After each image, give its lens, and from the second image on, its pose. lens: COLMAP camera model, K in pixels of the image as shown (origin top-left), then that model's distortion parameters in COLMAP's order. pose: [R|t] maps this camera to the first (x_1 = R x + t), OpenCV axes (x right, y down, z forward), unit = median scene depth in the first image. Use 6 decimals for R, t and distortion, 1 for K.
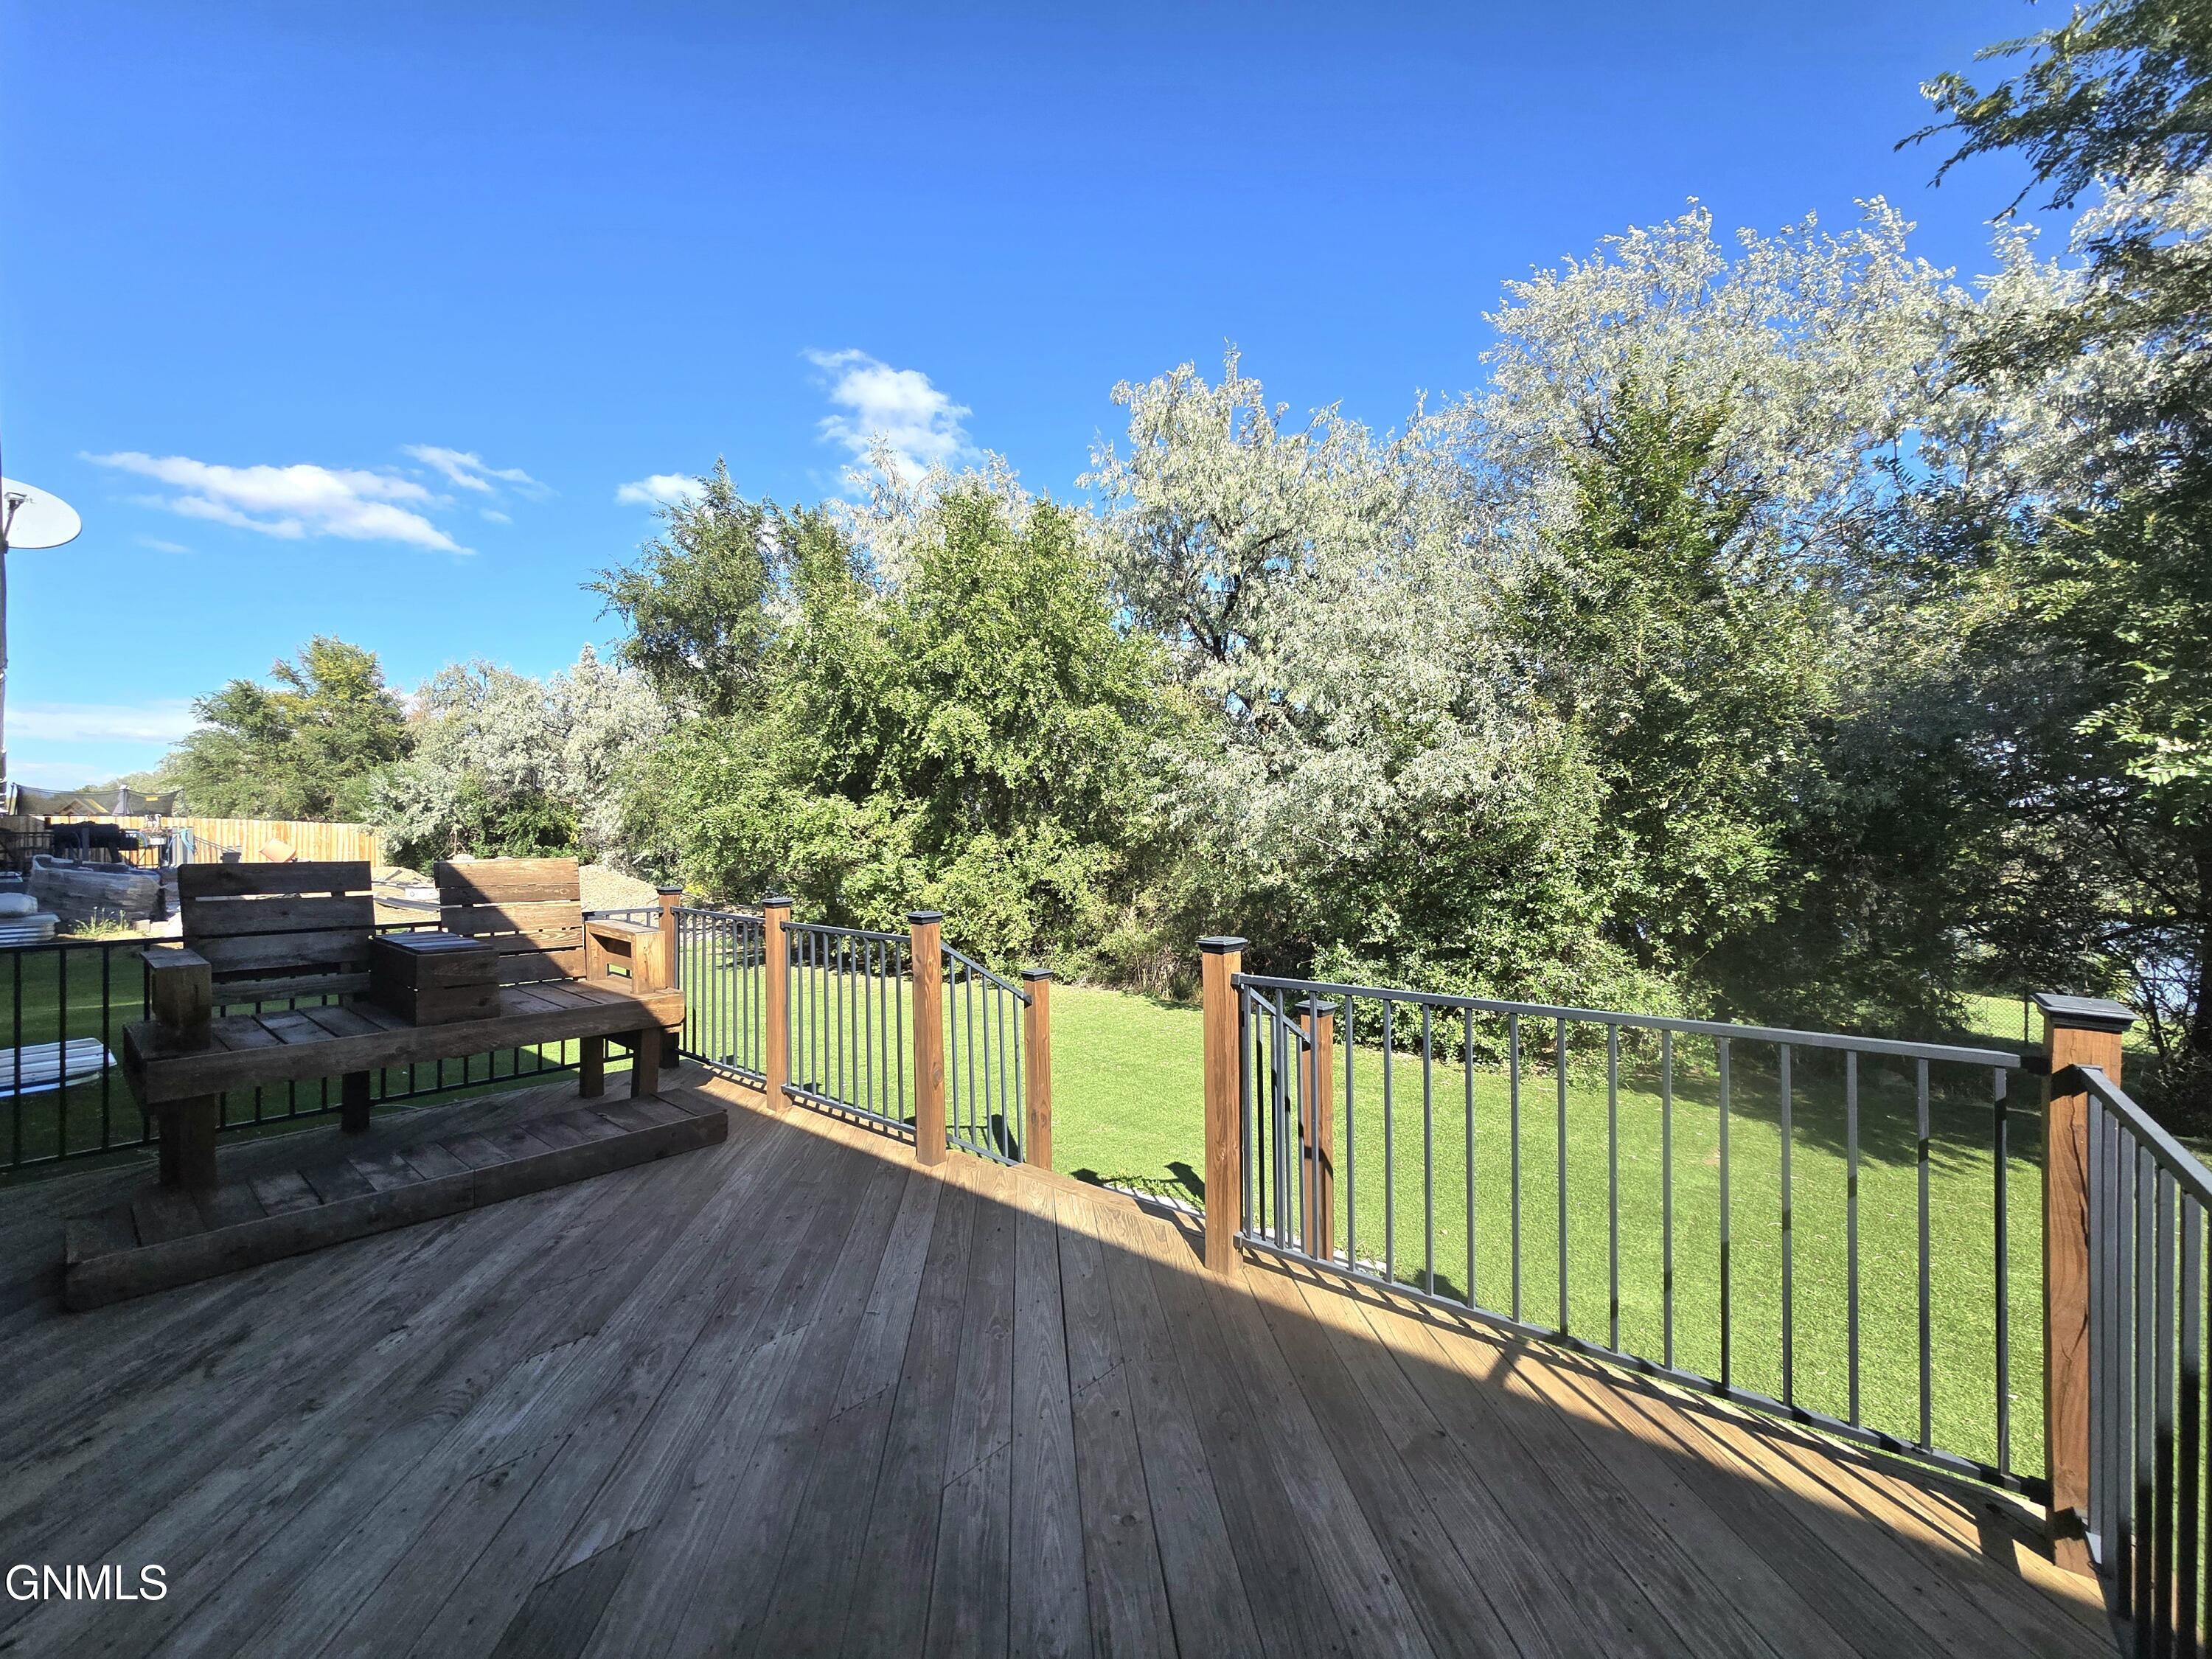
lens RADIAL K [[895.7, 0, 1106.0], [0, 895.7, 829.5], [0, 0, 1]] dist [0.004103, 0.000465]
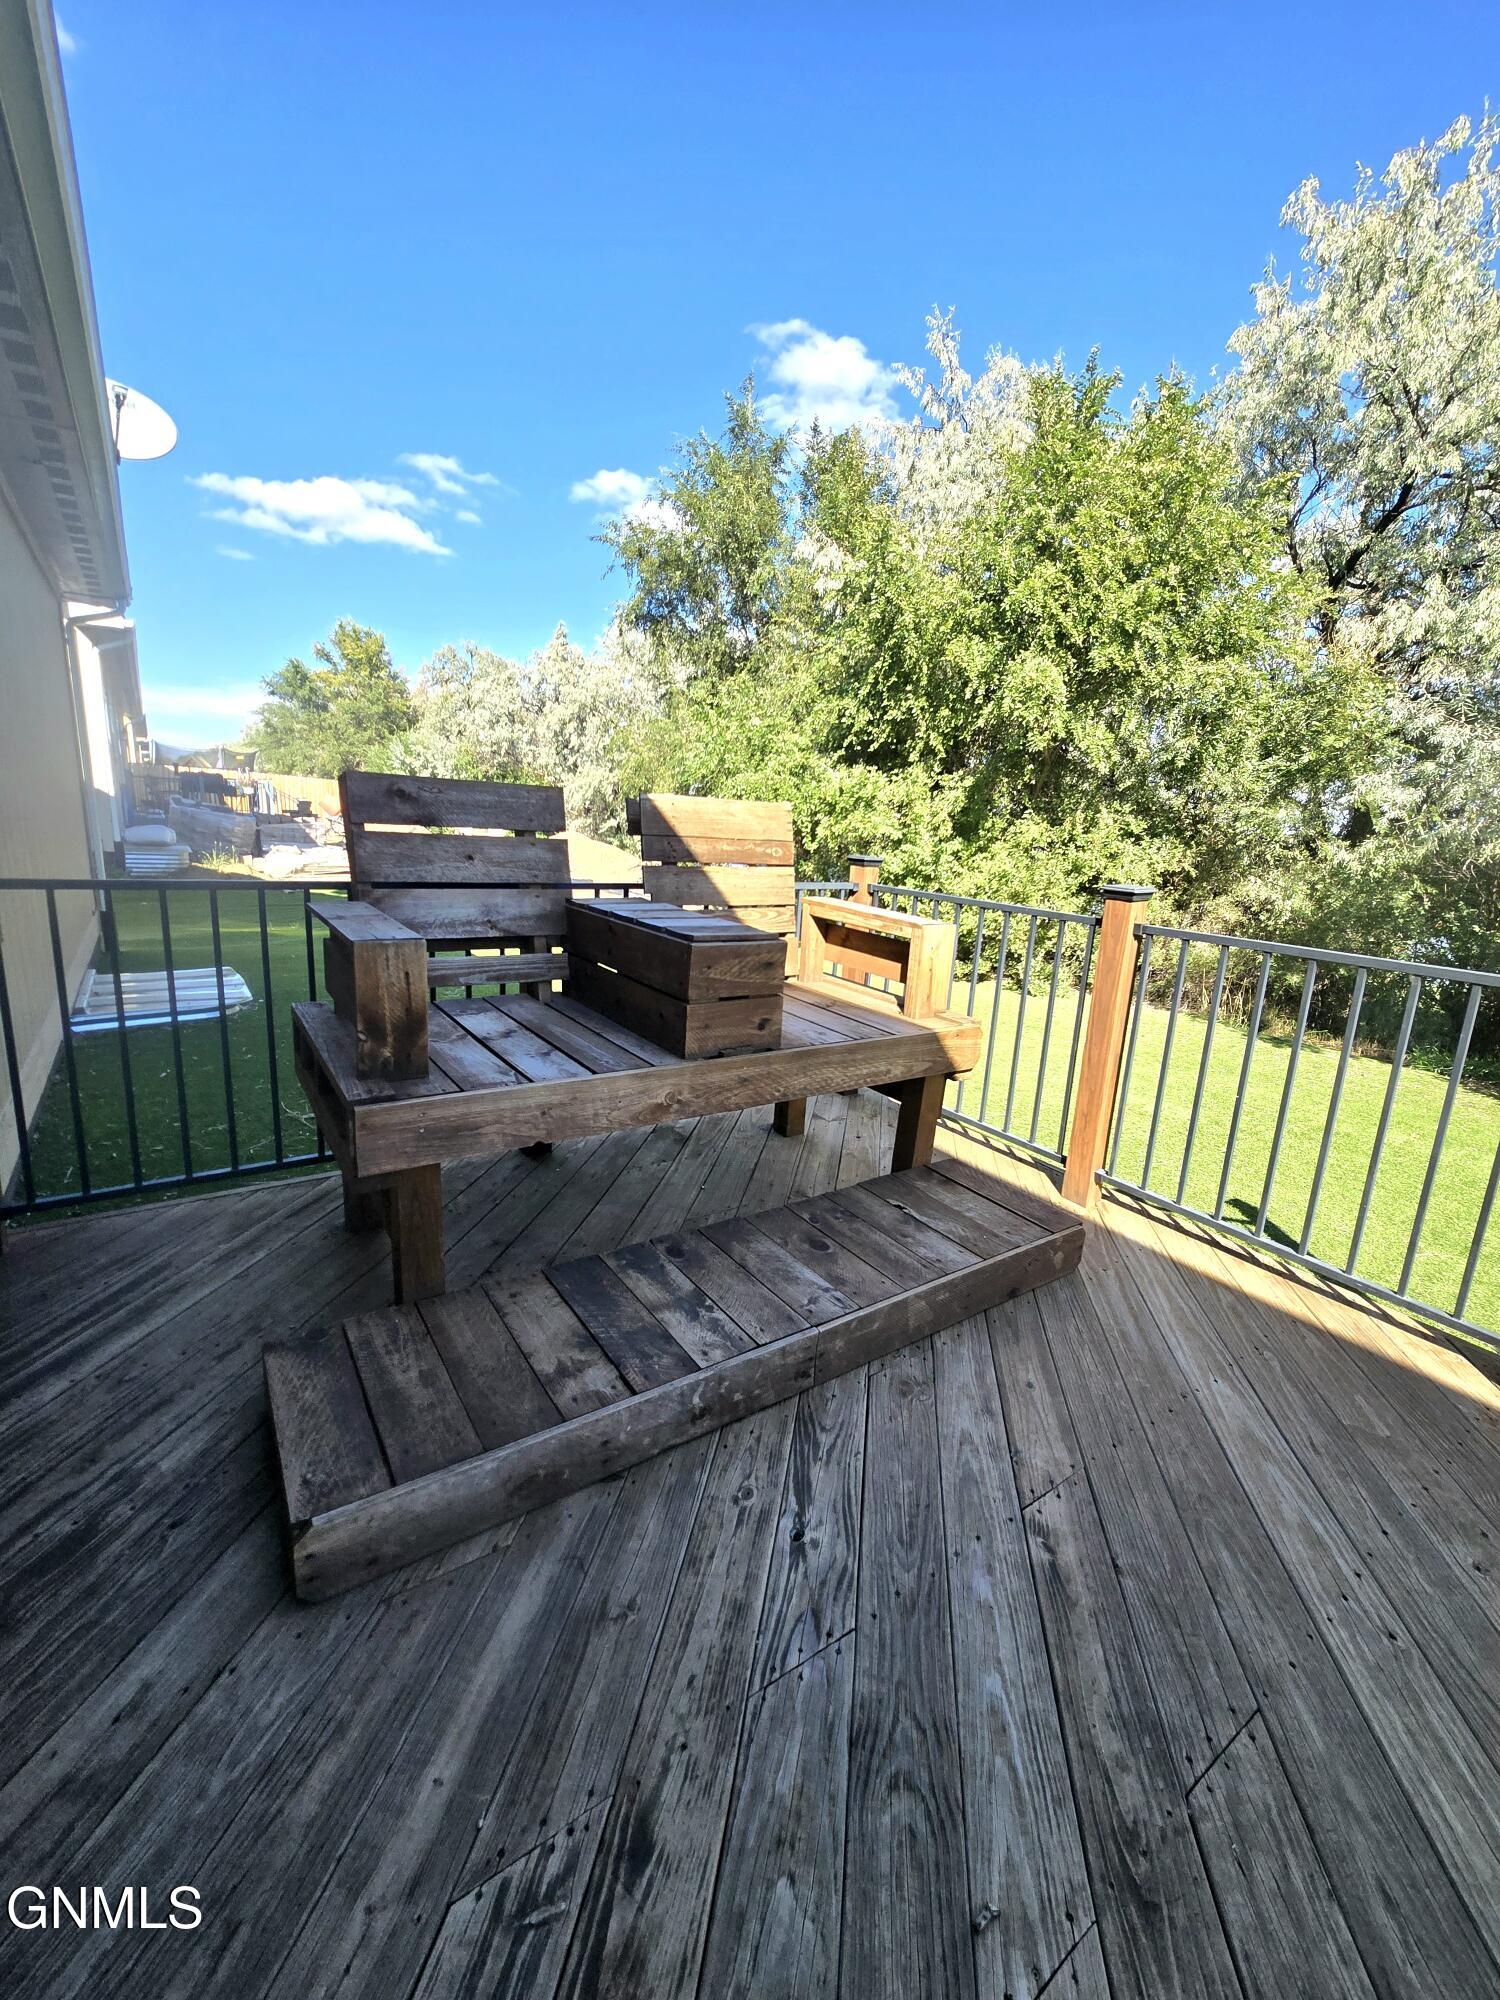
lens RADIAL K [[825.4, 0, 754.7], [0, 825.4, 947.1], [0, 0, 1]] dist [-0.003573, -0.000002]
pose [[0.965041, 0.091487, -0.245612, -0.186019], [-0.053579, 0.986173, 0.156819, 0.017229], [0.256563, -0.138177, 0.956600, 0.152695]]
